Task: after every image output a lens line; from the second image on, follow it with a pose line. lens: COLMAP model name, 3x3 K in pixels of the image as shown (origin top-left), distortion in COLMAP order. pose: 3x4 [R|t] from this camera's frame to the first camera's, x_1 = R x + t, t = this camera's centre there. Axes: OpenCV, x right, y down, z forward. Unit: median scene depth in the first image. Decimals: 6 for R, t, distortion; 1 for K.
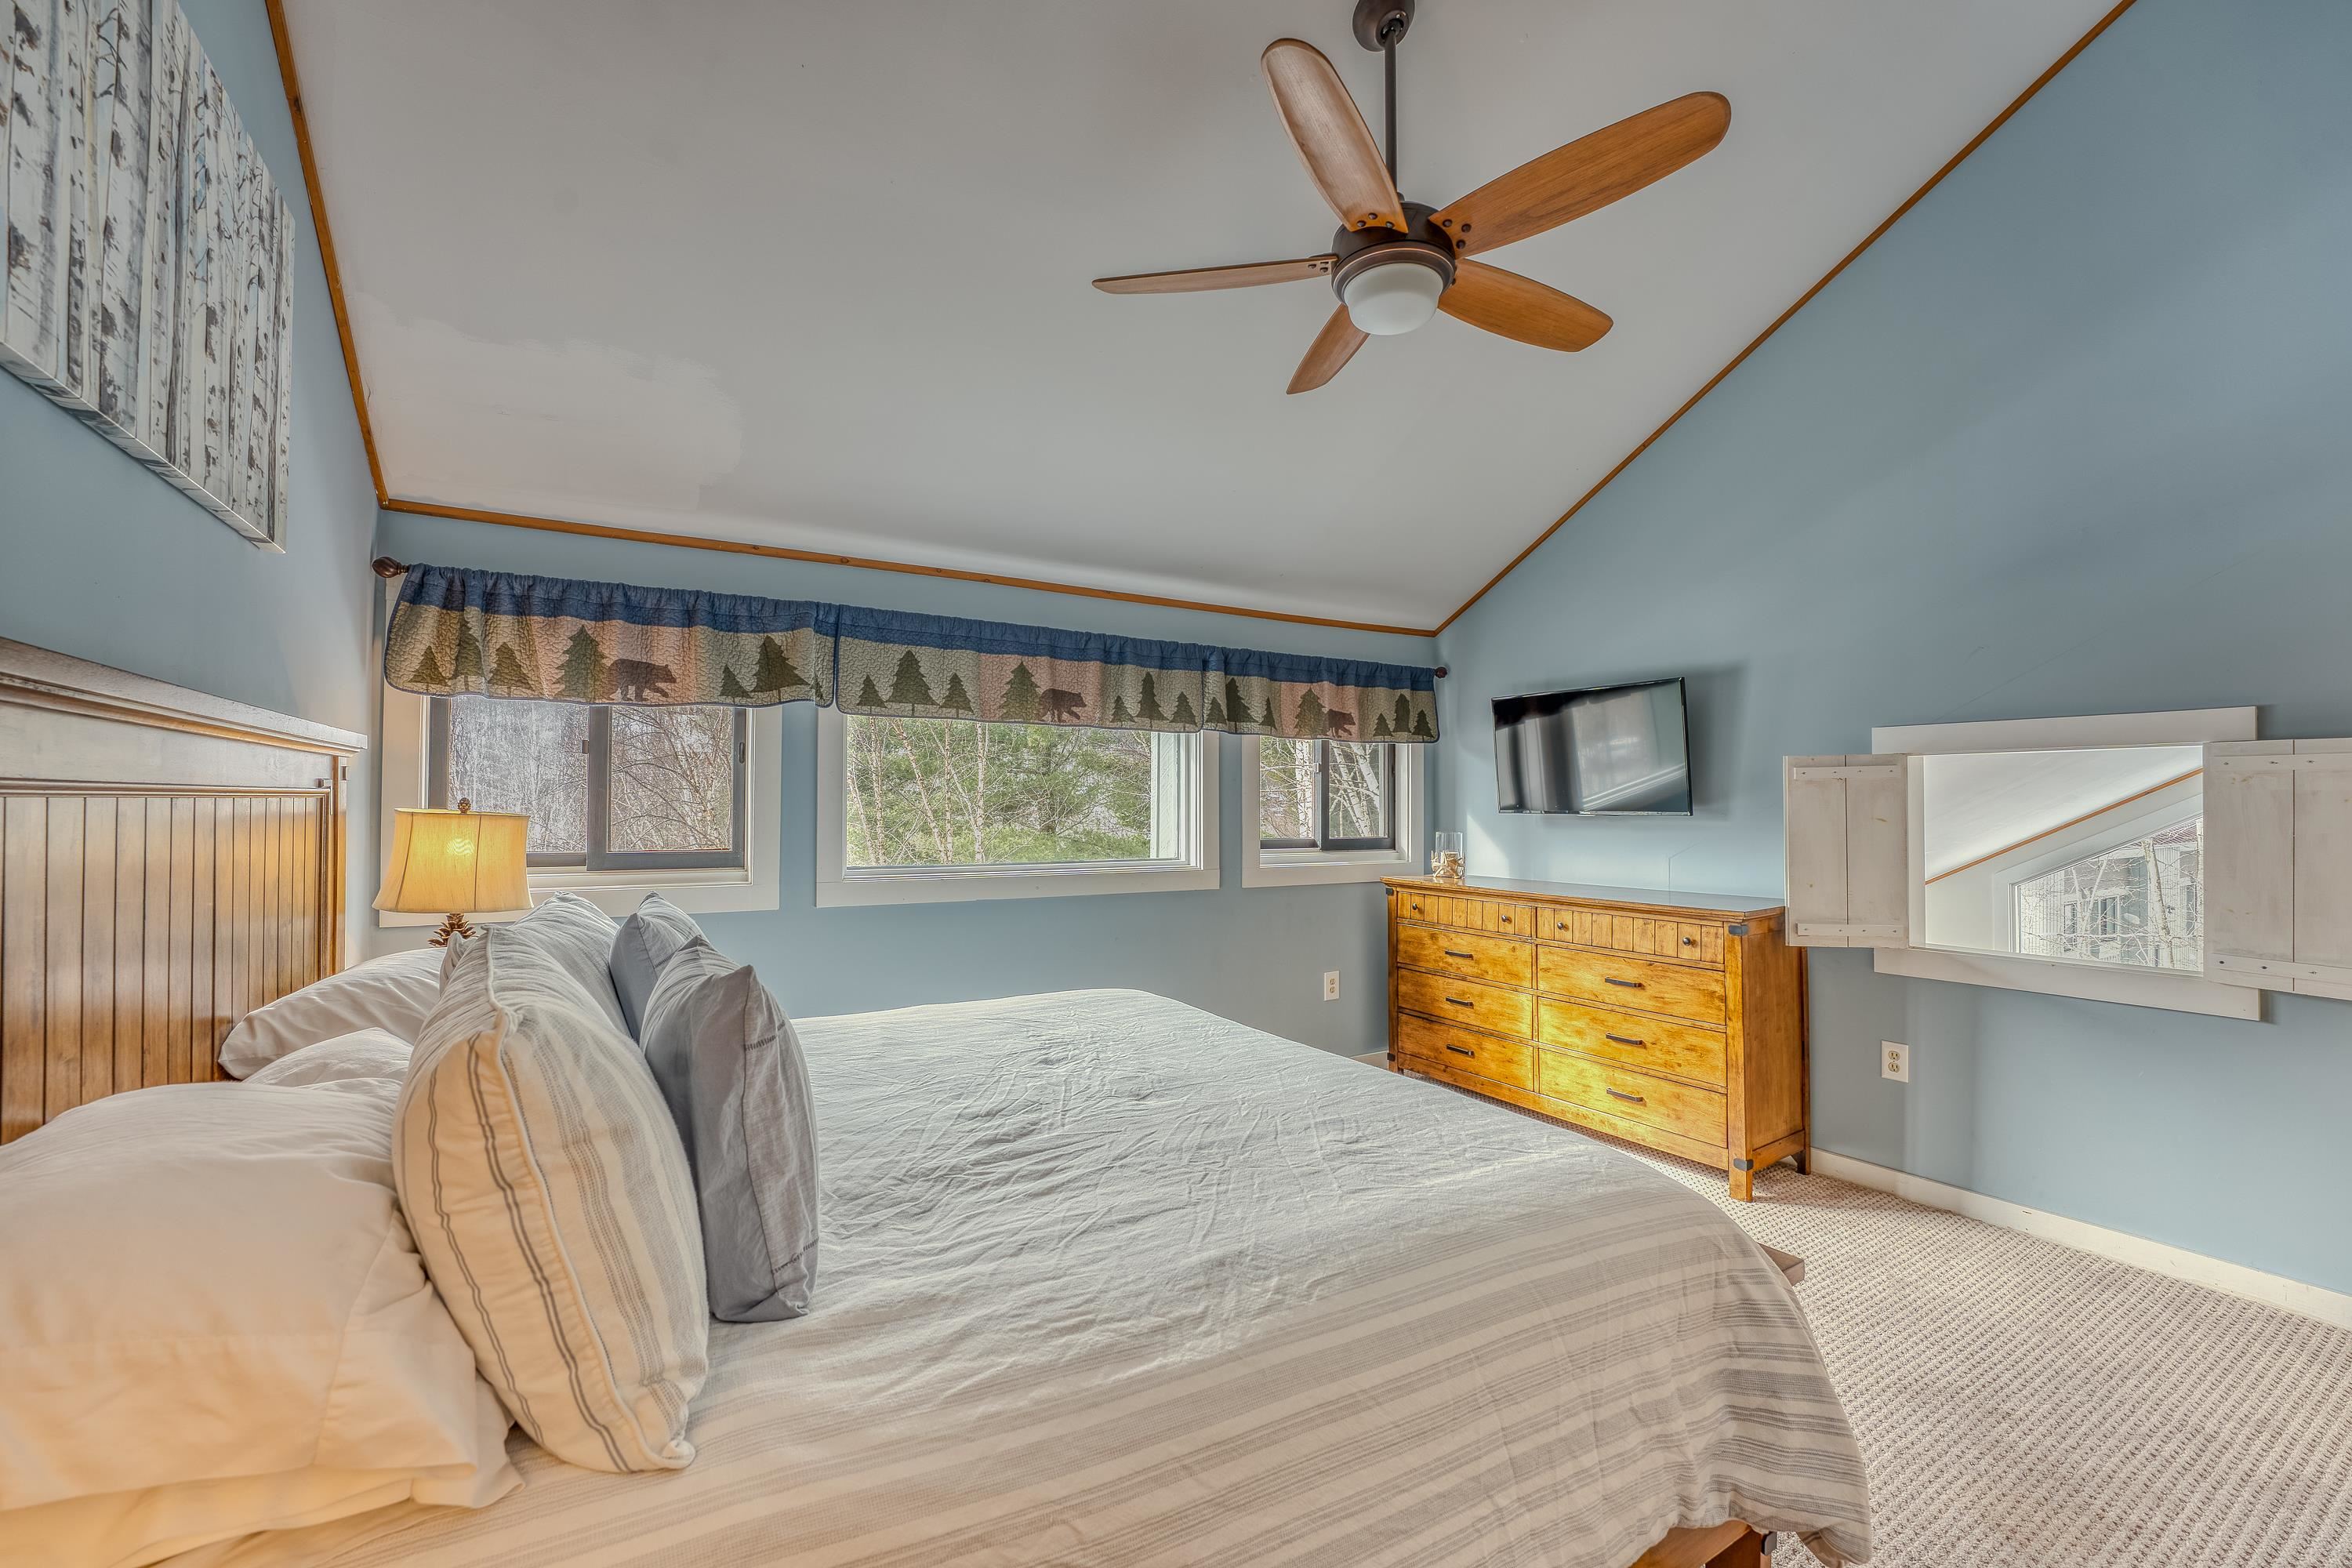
lens RADIAL K [[970.3, 0, 1180.9], [0, 970.3, 784.9], [0, 0, 1]] dist [-0.028442, 0.002511]
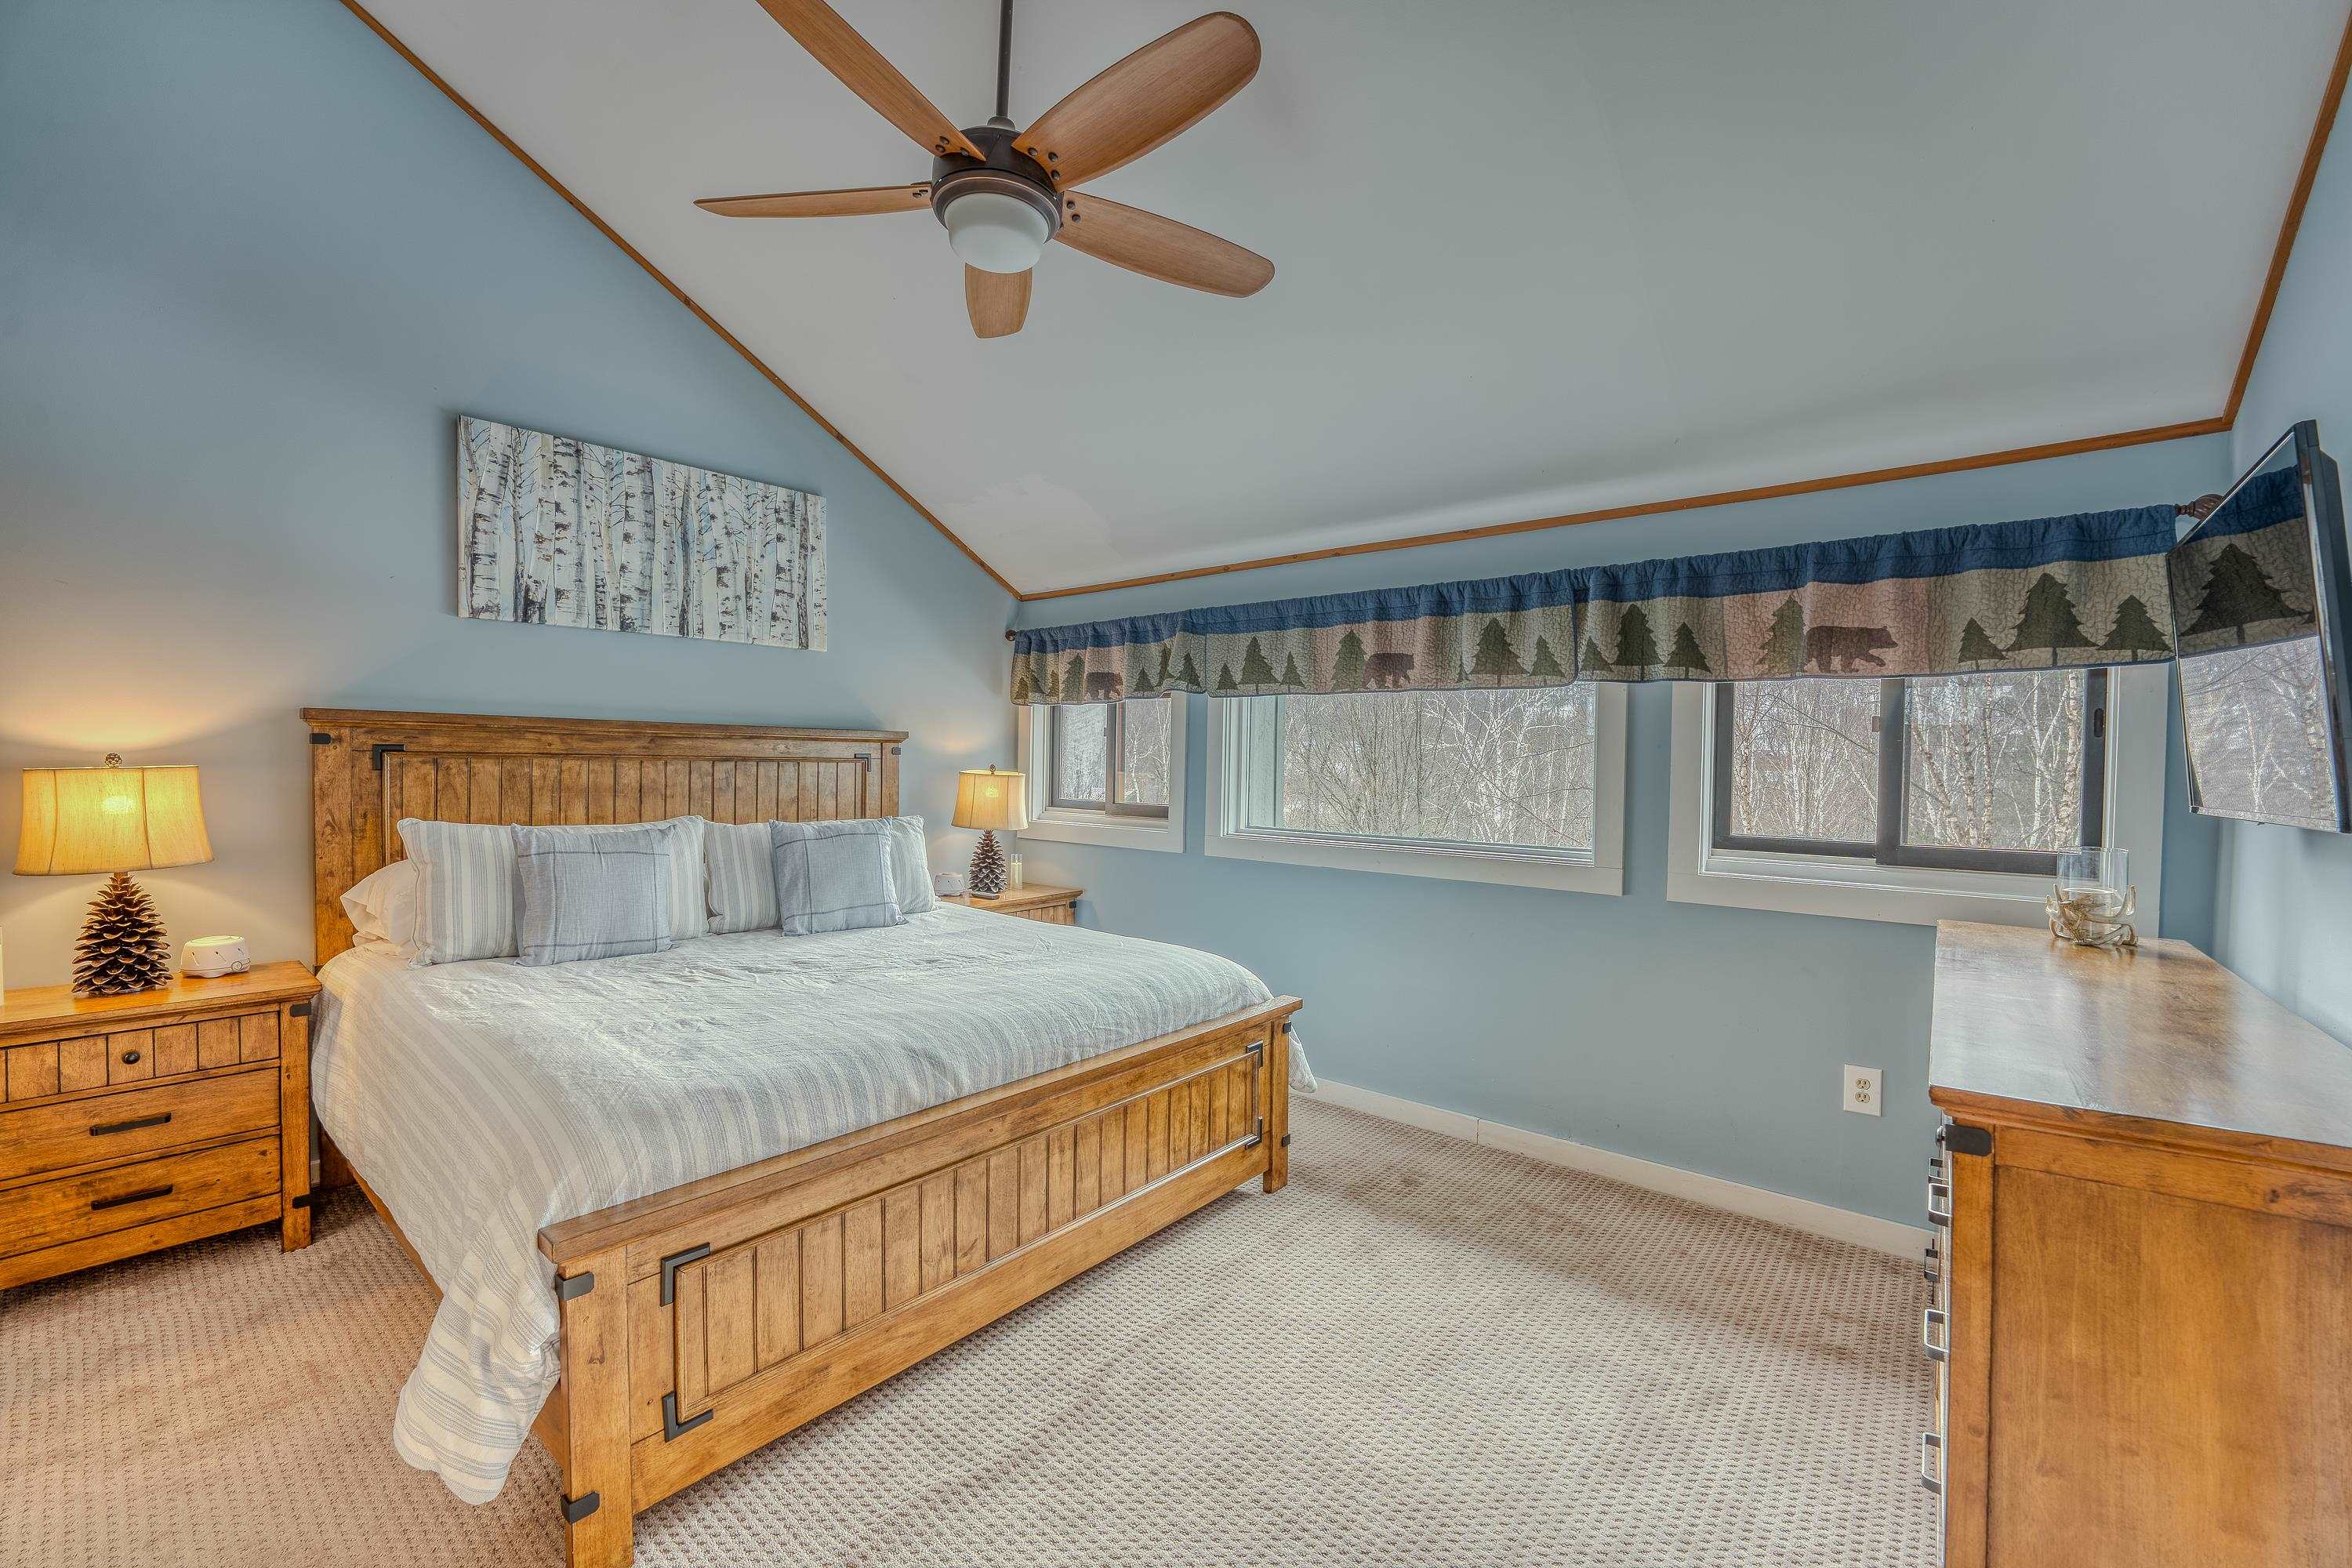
lens RADIAL K [[970.3, 0, 1179.1], [0, 970.3, 777.7], [0, 0, 1]] dist [-0.028442, 0.002511]
pose [[0.326636, 0.013926, -0.945047, 0.665570], [0.001620, 0.999882, 0.015294, 0.006705], [0.945149, -0.006527, 0.326575, 0.482491]]
